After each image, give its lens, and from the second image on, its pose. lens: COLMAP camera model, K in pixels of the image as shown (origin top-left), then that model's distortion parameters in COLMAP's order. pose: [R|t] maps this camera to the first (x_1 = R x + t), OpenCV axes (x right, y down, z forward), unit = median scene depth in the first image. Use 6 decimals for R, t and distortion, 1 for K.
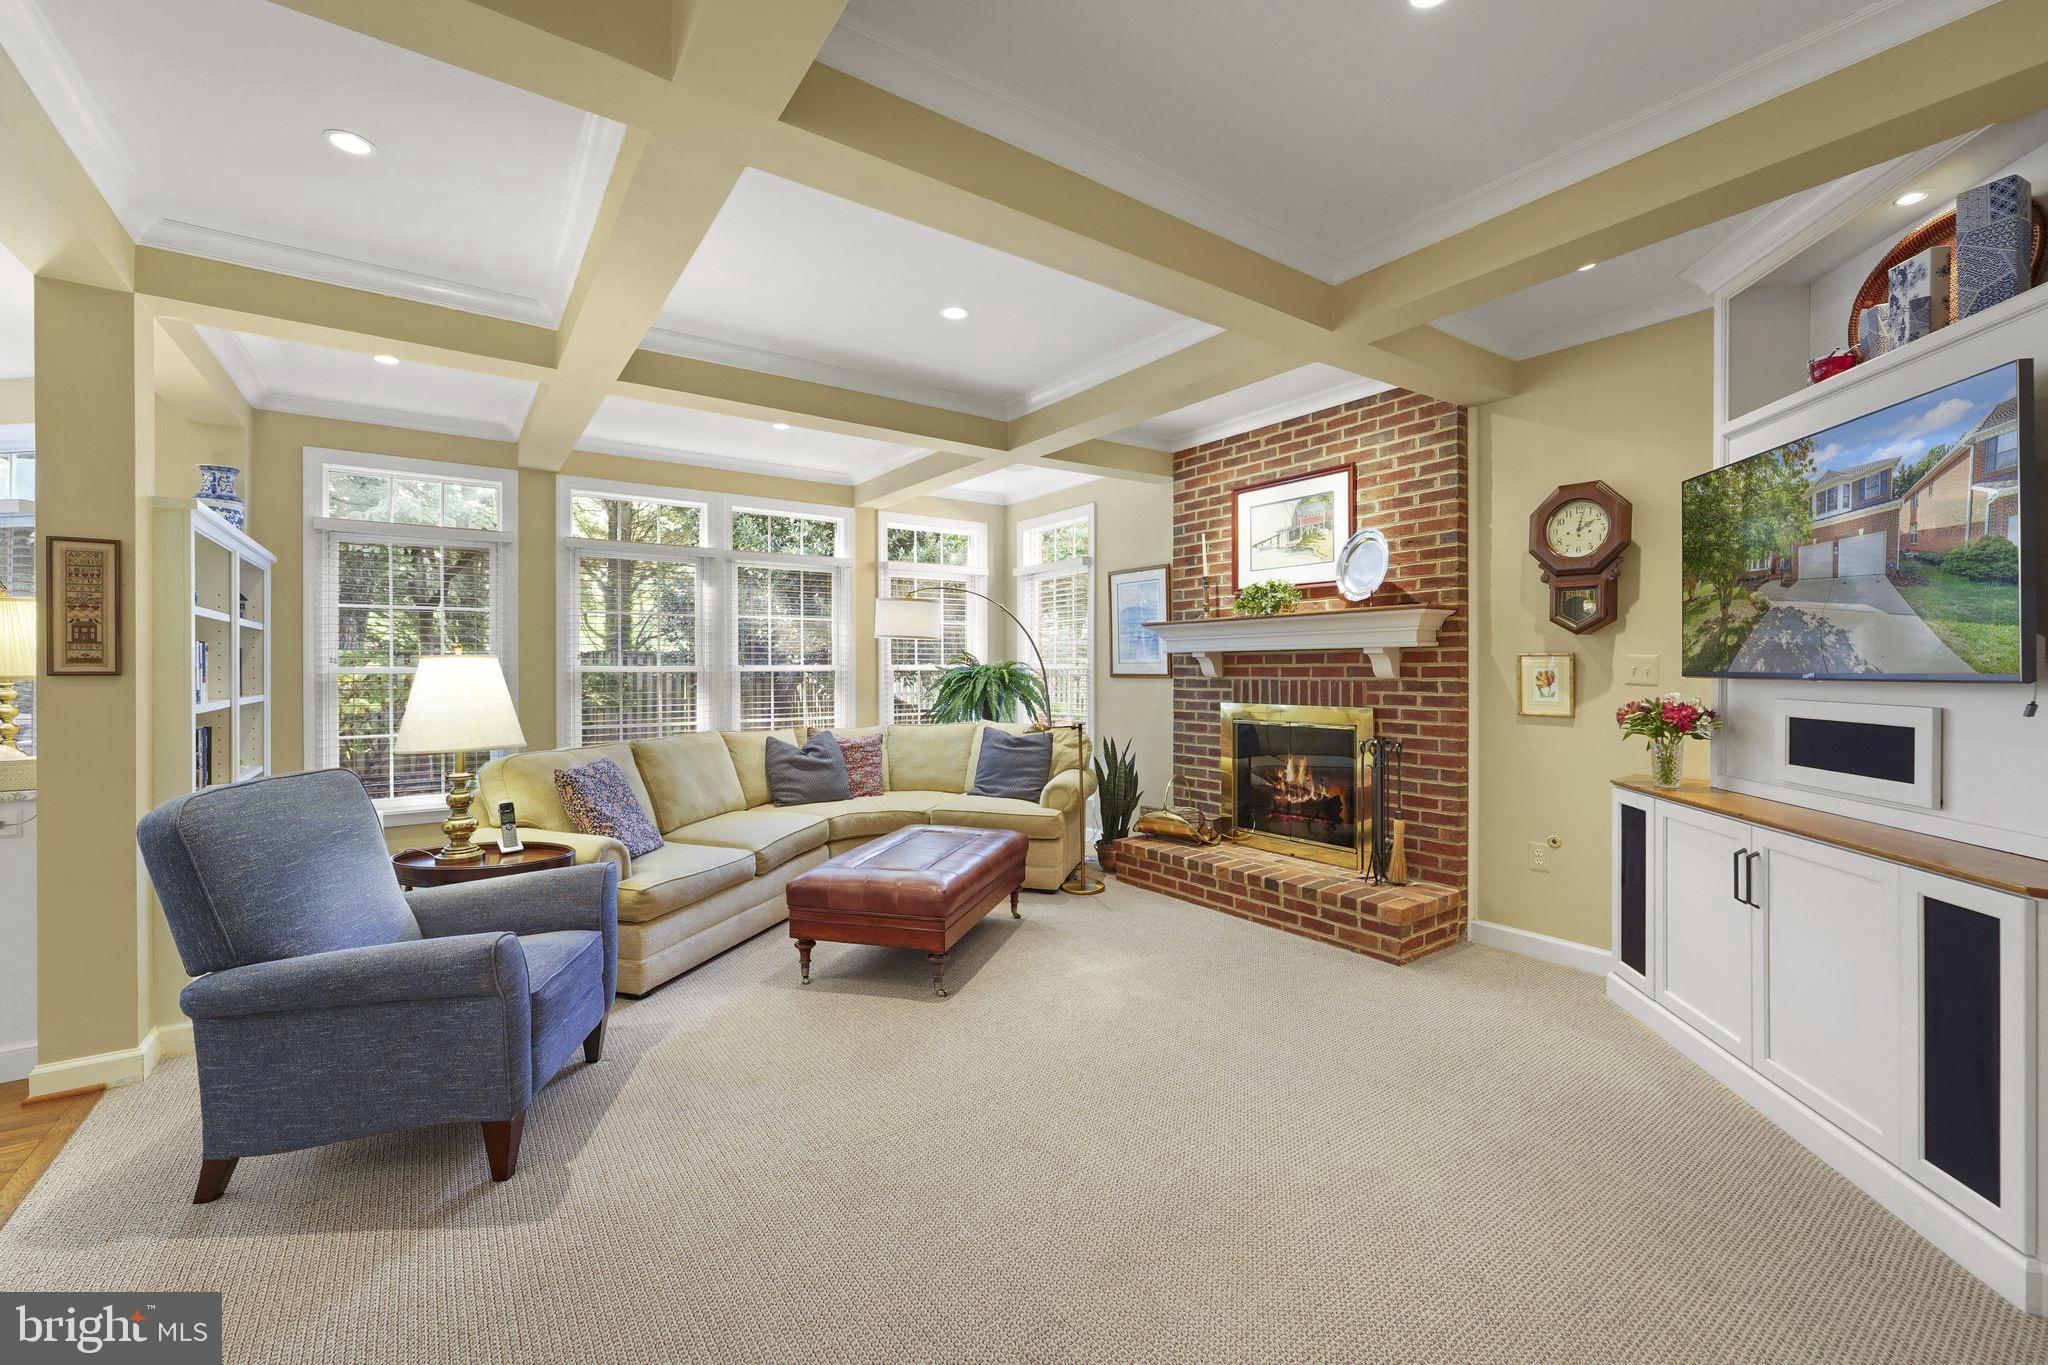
lens RADIAL K [[834.2, 0, 1020.8], [0, 834.2, 668.2], [0, 0, 1]] dist [0.001048, 0.000267]
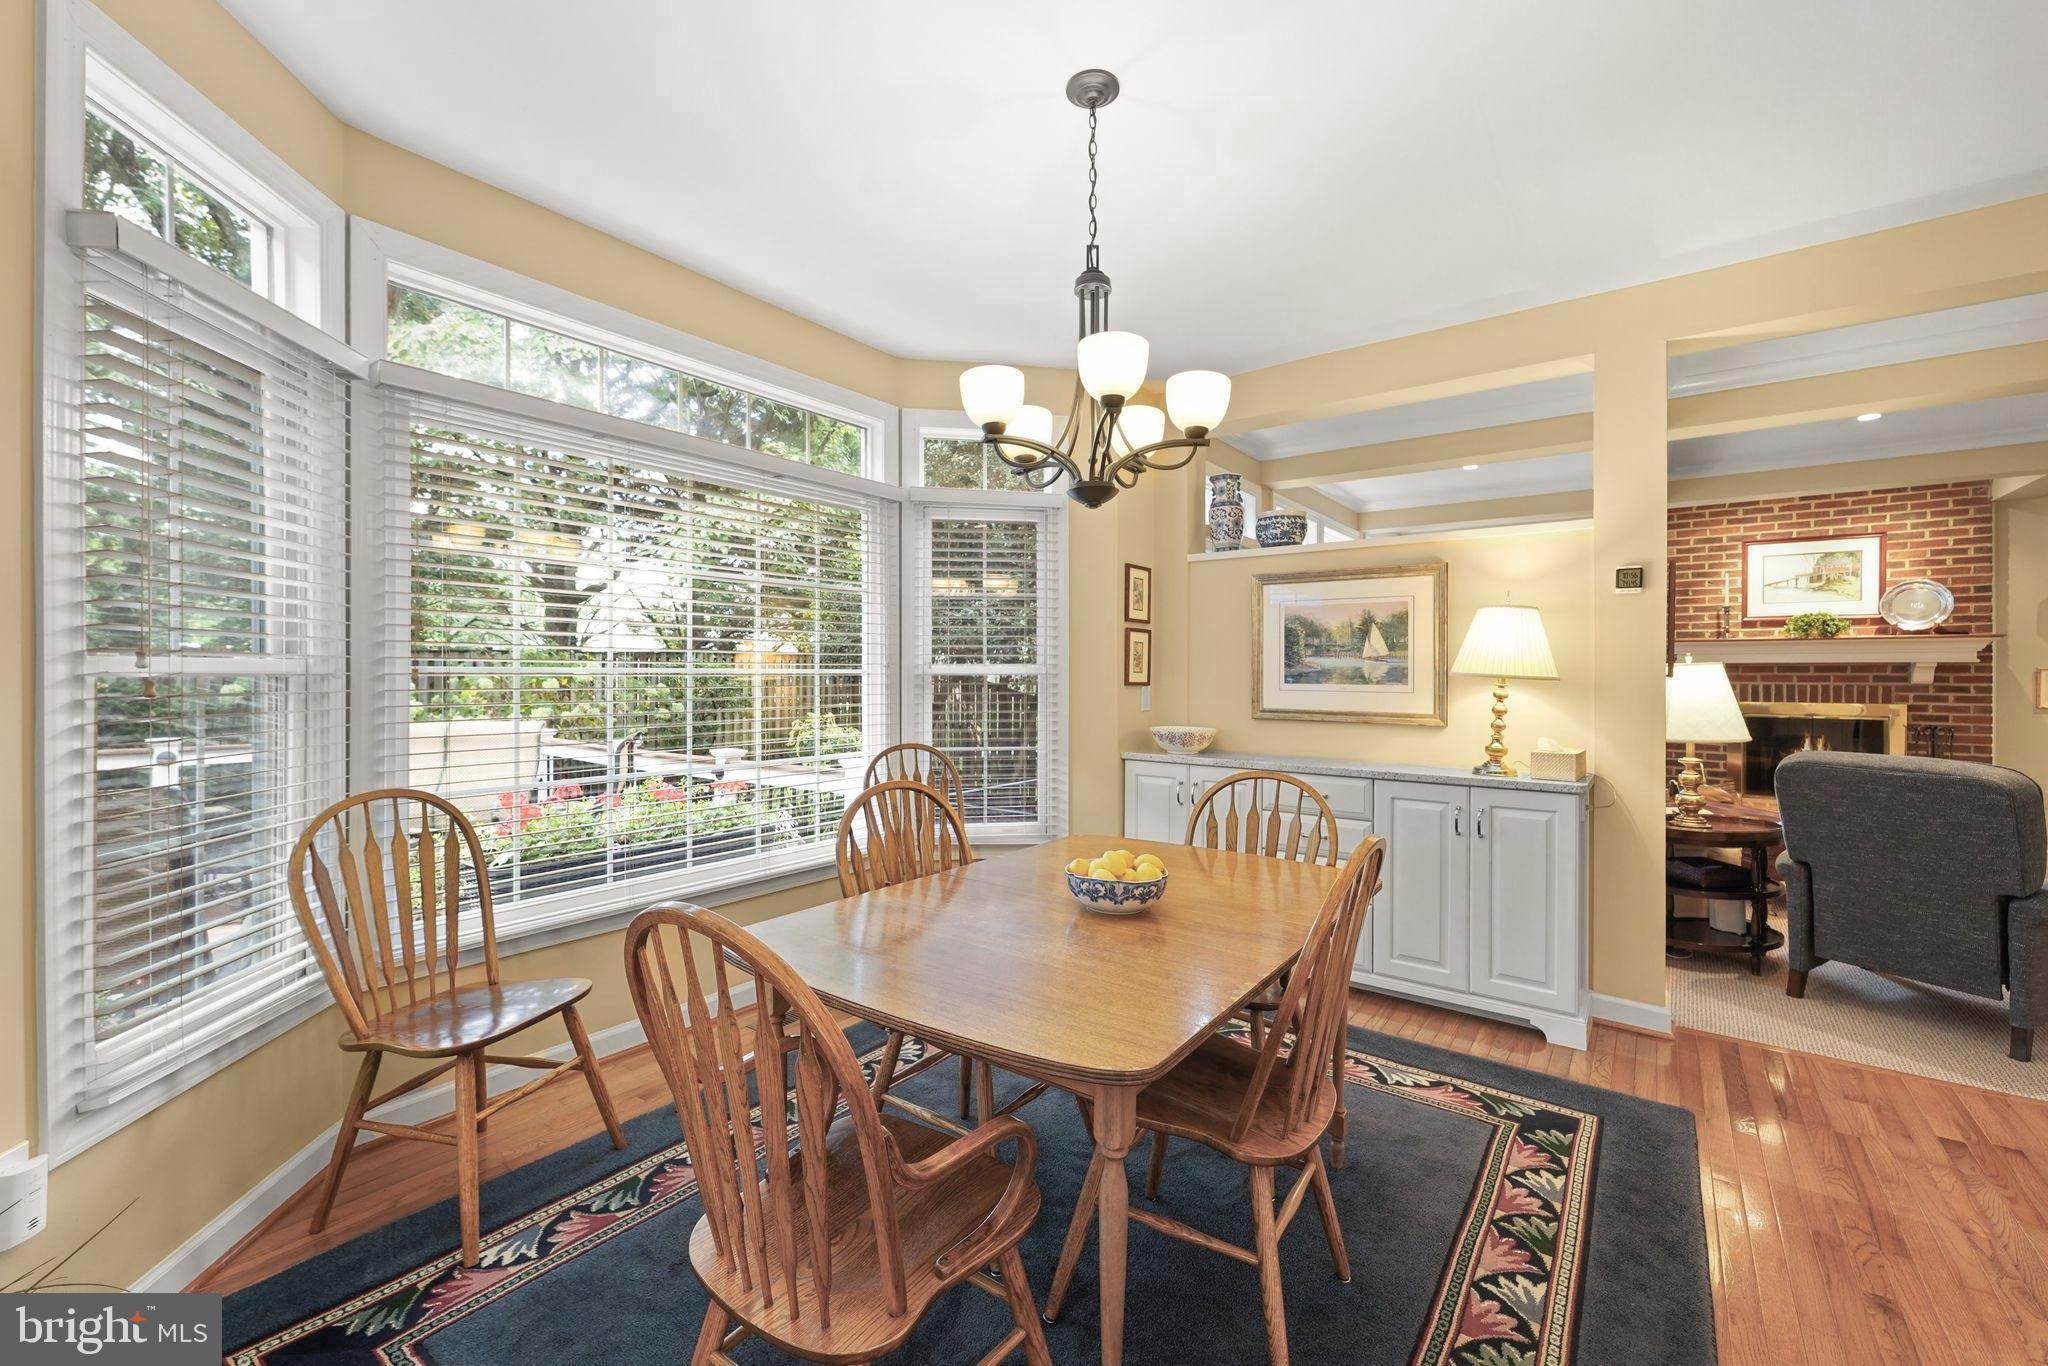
lens RADIAL K [[834.2, 0, 1020.8], [0, 834.2, 668.7], [0, 0, 1]] dist [0.001048, 0.000267]
pose [[0.954154, 0.007596, 0.299219, -1.330116], [-0.006199, 0.999965, -0.005616, 0.003589], [-0.299251, 0.003504, 0.954168, 0.079336]]
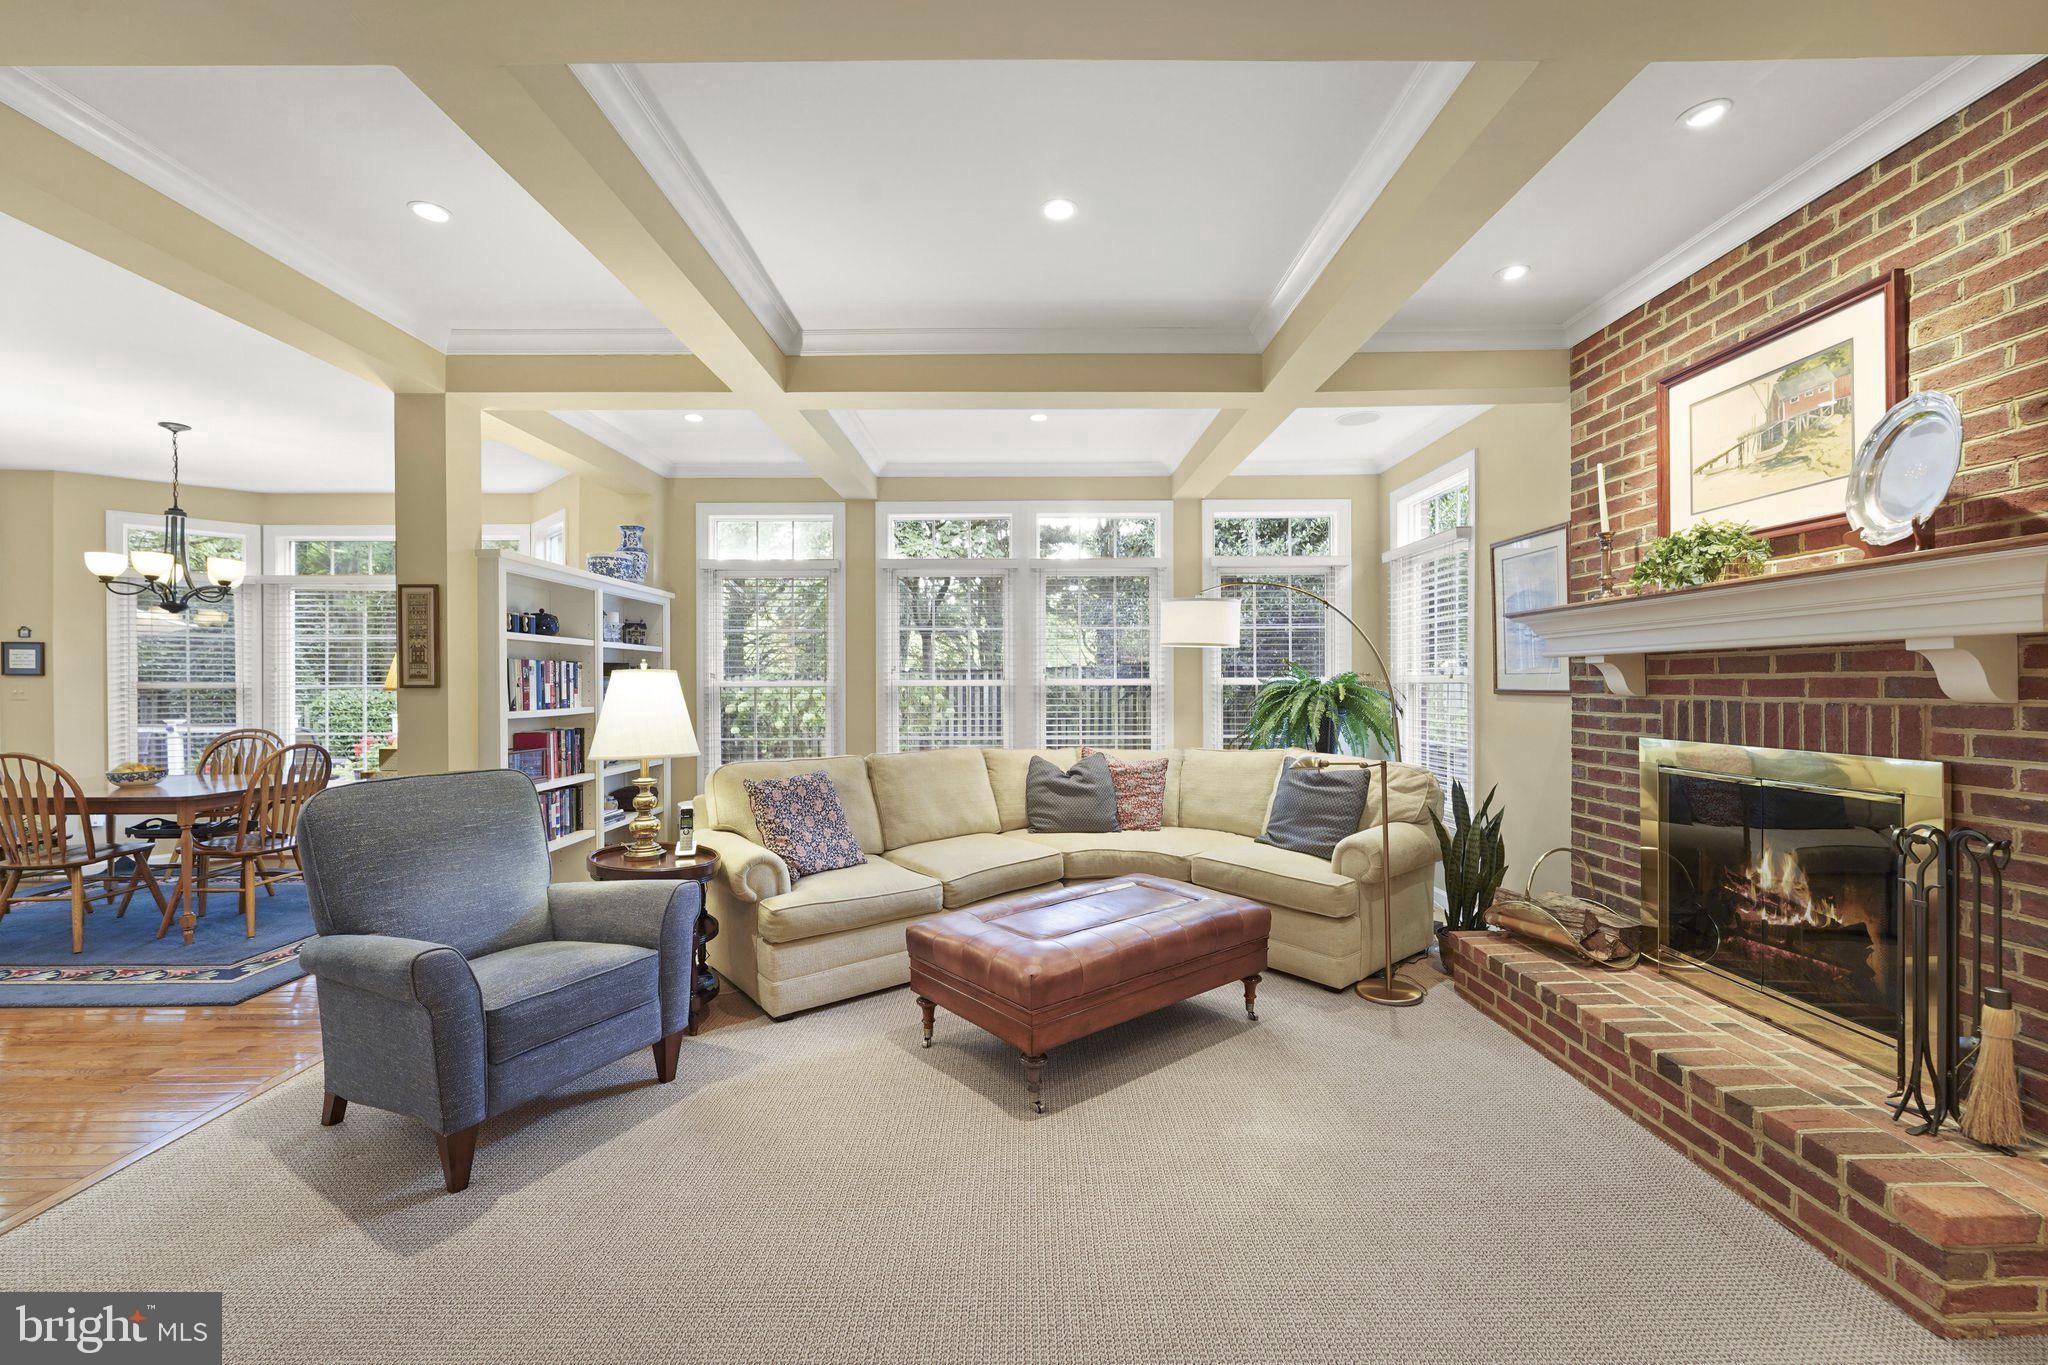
lens RADIAL K [[820.3, 0, 1024.0], [0, 820.3, 685.5], [0, 0, 1]] dist [-0.001310, 0.000114]
pose [[0.818230, 0.001460, -0.574889, 0.234961], [0.000935, 0.999992, 0.003869, 0.000653], [0.574890, -0.003703, 0.818222, 0.274324]]
